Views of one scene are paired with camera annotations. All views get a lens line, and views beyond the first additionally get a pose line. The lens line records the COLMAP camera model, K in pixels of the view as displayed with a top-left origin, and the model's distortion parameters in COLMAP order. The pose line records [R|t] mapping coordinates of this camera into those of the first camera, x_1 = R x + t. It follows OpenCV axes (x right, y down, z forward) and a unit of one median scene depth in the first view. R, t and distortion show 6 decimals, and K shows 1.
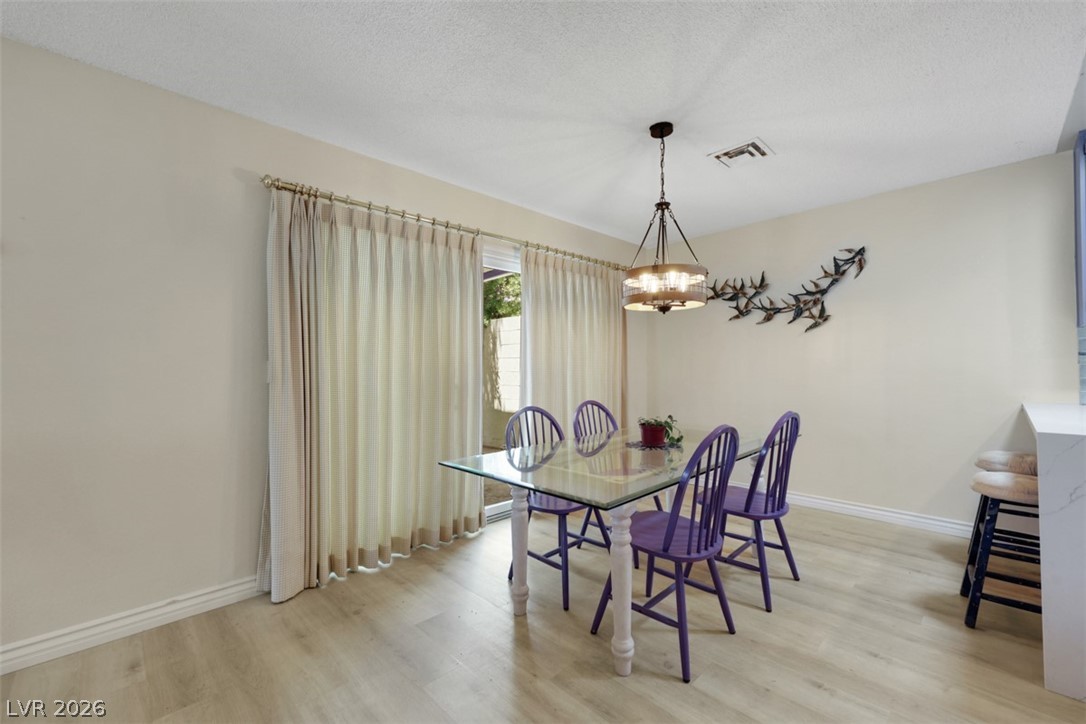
lens RADIAL K [[443.5, 0, 543.0], [0, 443.5, 362.0], [0, 0, 1]] dist [-0.005034, -0.000604]
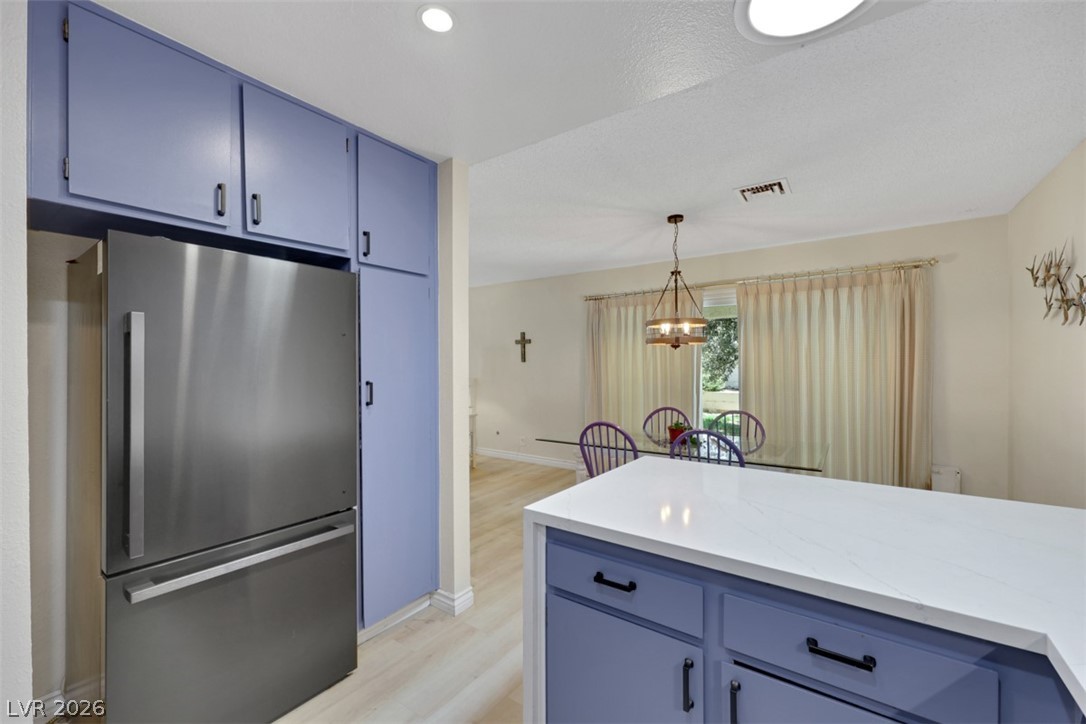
lens RADIAL K [[443.5, 0, 543.0], [0, 443.5, 362.0], [0, 0, 1]] dist [-0.005034, -0.000604]
pose [[0.176663, 0.006425, -0.984250, 1.036414], [0.013029, 0.999876, 0.008865, -0.055885], [0.984185, -0.014390, 0.176558, 0.213971]]
